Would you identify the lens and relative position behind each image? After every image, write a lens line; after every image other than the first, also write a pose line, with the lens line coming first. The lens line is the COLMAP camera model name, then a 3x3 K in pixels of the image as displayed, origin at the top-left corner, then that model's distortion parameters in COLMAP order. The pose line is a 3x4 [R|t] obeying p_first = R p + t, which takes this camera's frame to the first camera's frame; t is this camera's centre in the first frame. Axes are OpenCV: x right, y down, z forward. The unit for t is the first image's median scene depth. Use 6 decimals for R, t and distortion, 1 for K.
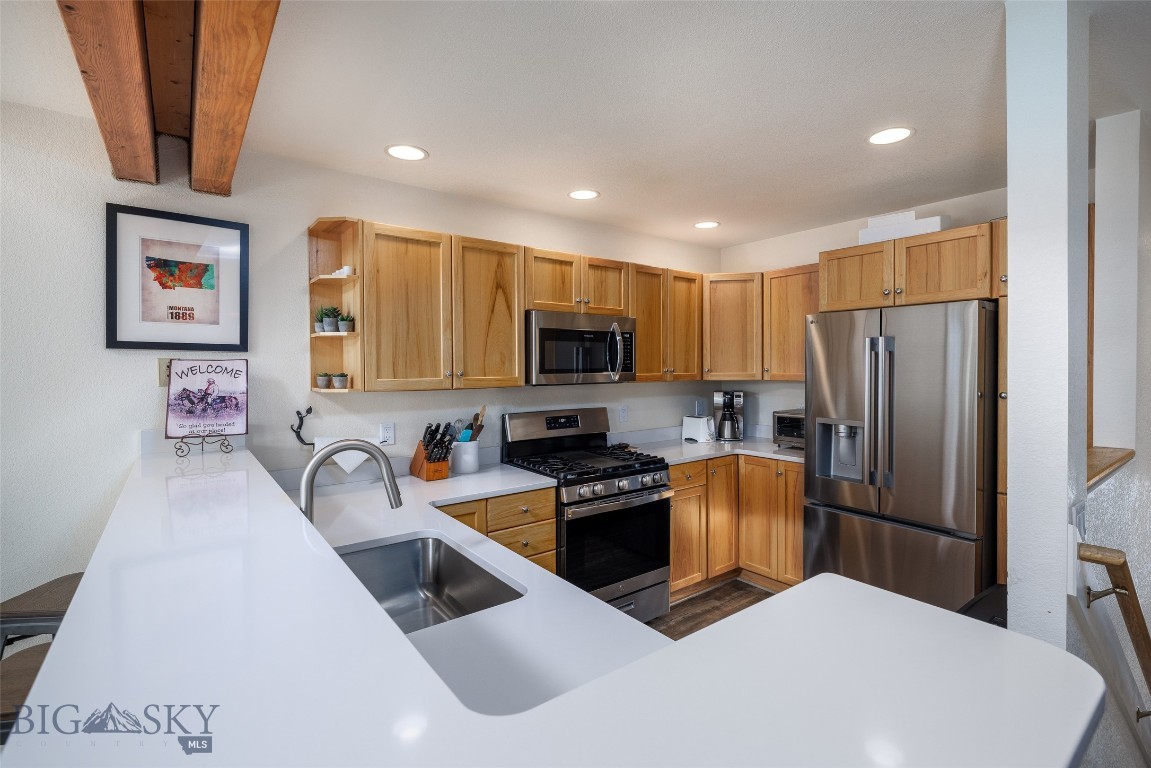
lens RADIAL K [[533.0, 0, 593.6], [0, 533.0, 374.2], [0, 0, 1]] dist [0.010462, -0.001527]
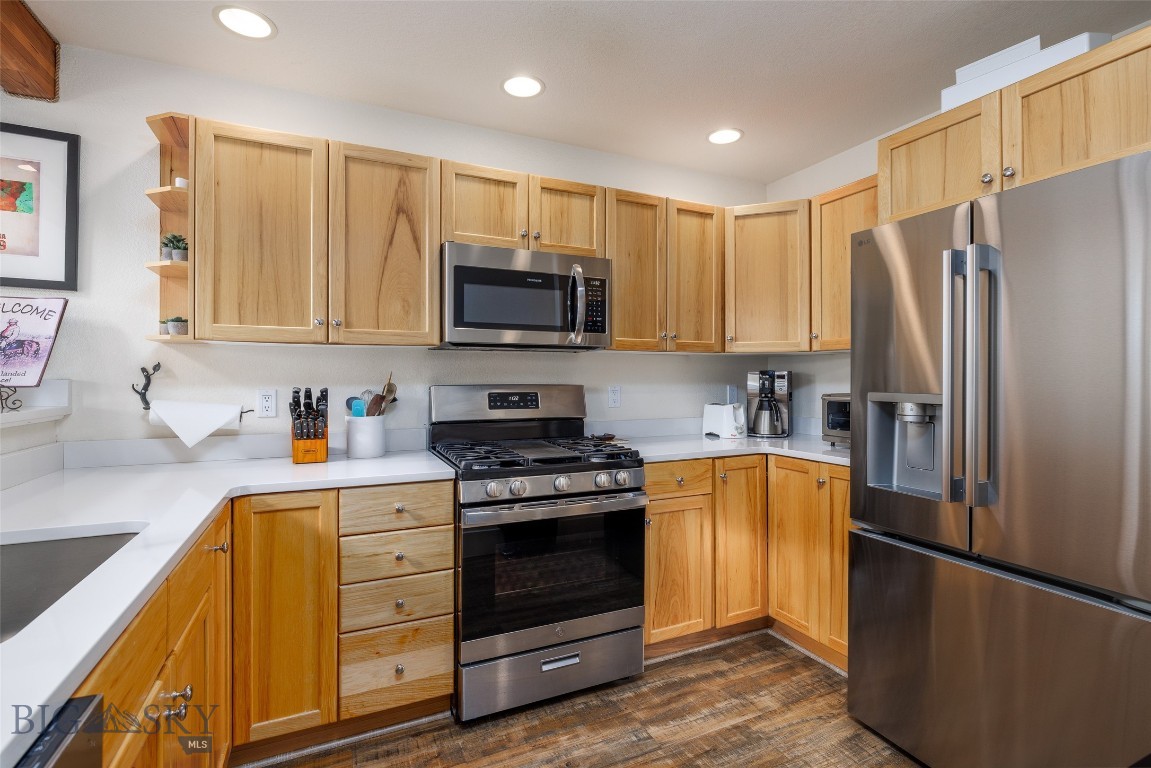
lens RADIAL K [[550.5, 0, 572.6], [0, 550.5, 374.9], [0, 0, 1]] dist [0.000131, -0.000760]
pose [[0.974459, 0.004725, -0.224517, 0.230074], [-0.009206, 0.999779, -0.018918, 0.078182], [0.224378, 0.020502, 0.974287, 0.295875]]
